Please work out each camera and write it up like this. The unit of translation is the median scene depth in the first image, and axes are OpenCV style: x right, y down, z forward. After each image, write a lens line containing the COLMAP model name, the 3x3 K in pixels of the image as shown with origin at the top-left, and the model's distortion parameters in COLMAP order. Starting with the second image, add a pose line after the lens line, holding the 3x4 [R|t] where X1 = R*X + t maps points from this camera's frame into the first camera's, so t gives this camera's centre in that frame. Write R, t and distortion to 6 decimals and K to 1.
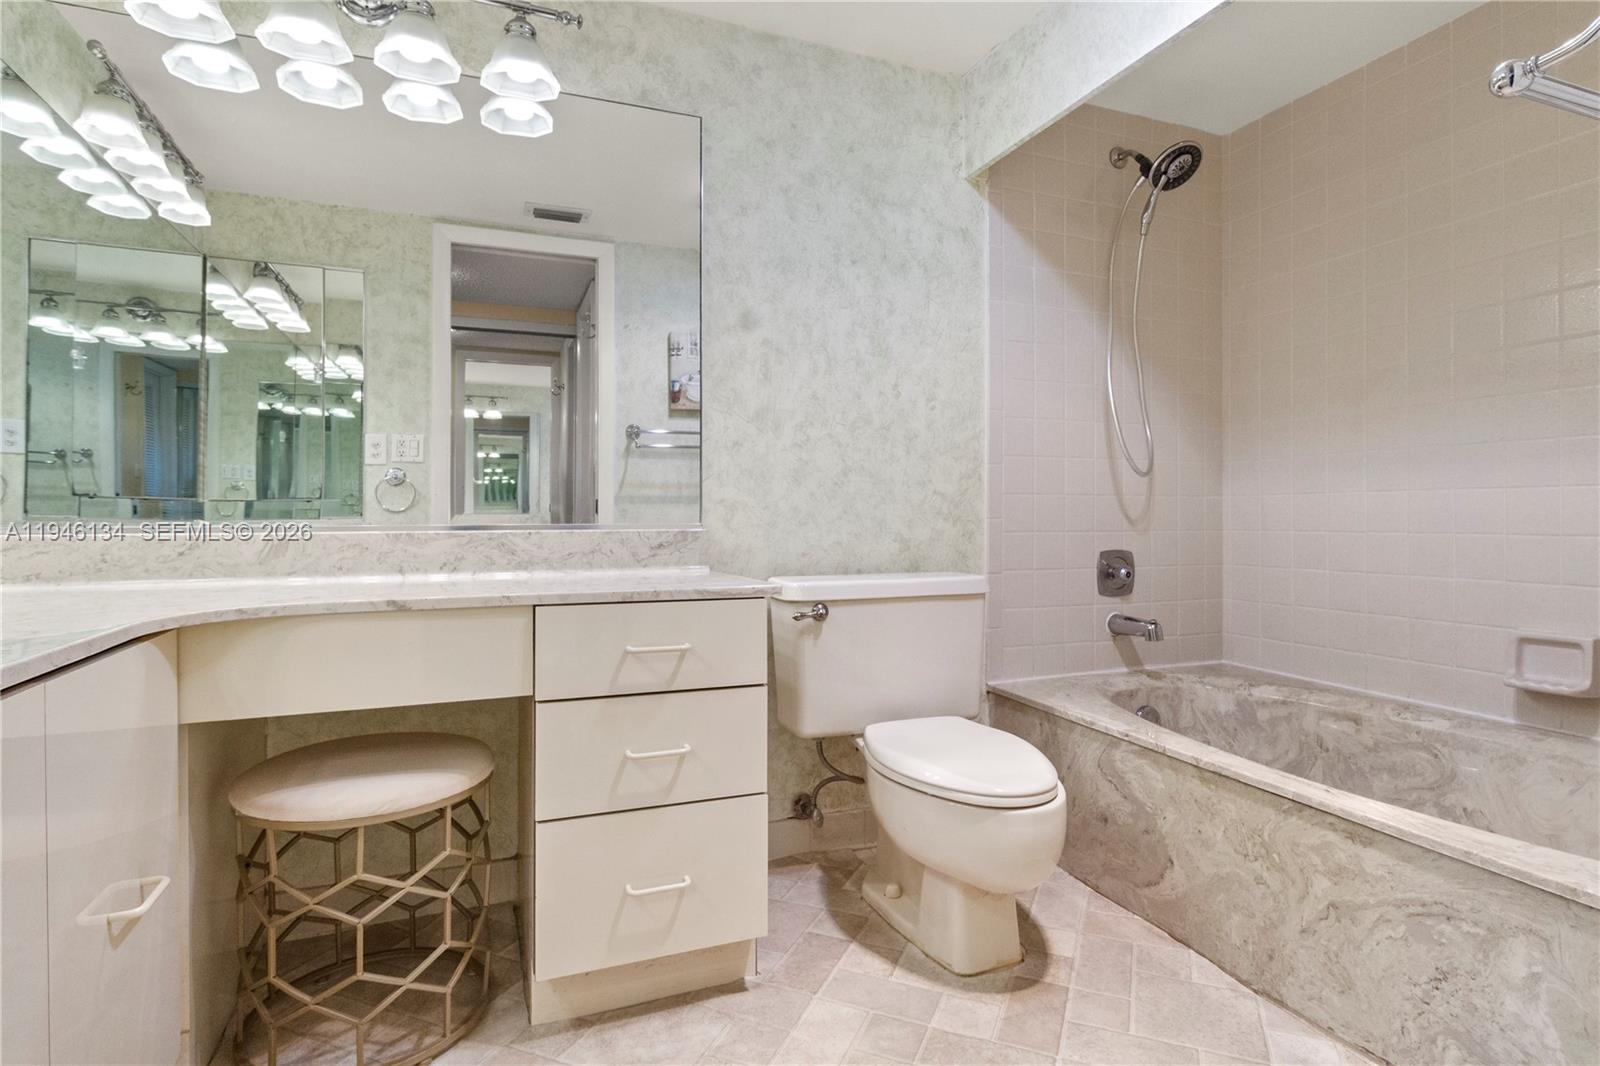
lens RADIAL K [[813.8, 0, 811.3], [0, 813.8, 528.1], [0, 0, 1]] dist [0.005041, -0.001543]
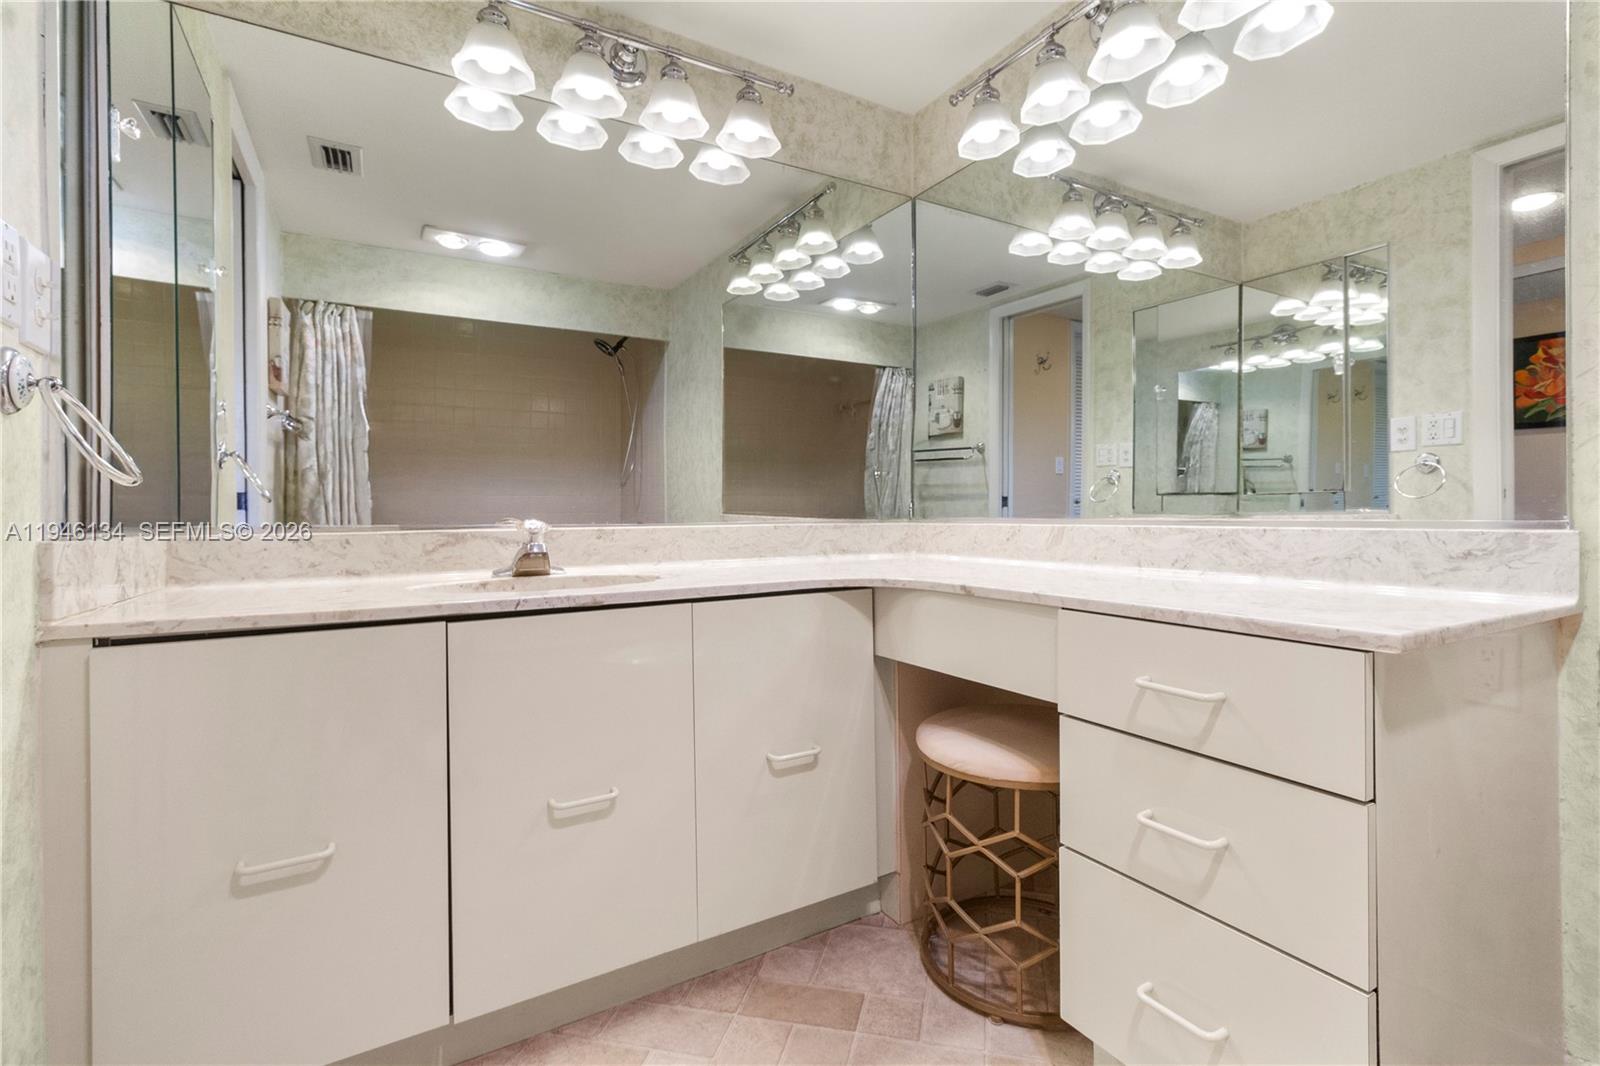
lens RADIAL K [[739.5, 0, 832.7], [0, 739.5, 514.5], [0, 0, 1]] dist [0.009989, -0.002124]
pose [[0.167466, 0.002221, -0.985875, 0.291451], [-0.007923, 0.999968, 0.000907, -0.006213], [0.985846, 0.007659, 0.167478, 0.394870]]
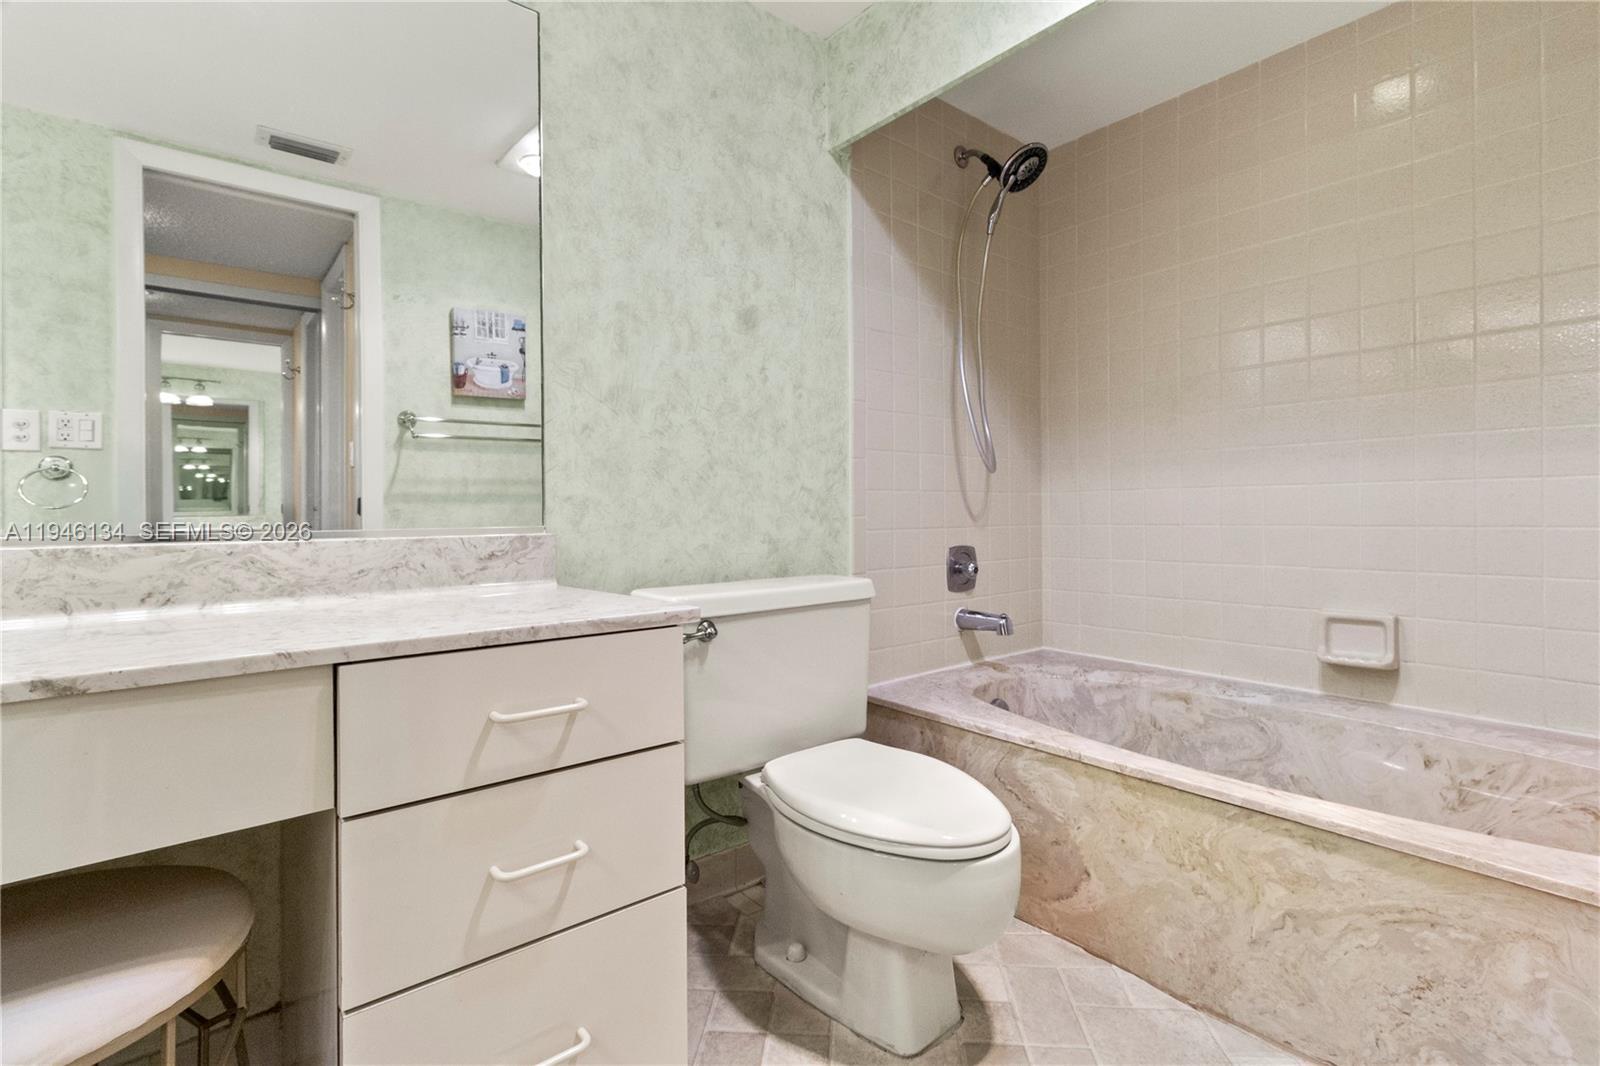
lens RADIAL K [[739.5, 0, 807.7], [0, 739.5, 520.5], [0, 0, 1]] dist [0.009989, -0.002124]
pose [[0.950379, -0.012128, 0.310858, -0.113371], [0.013806, 0.999900, -0.003196, -0.005173], [-0.310788, 0.007329, 0.950451, 0.228142]]
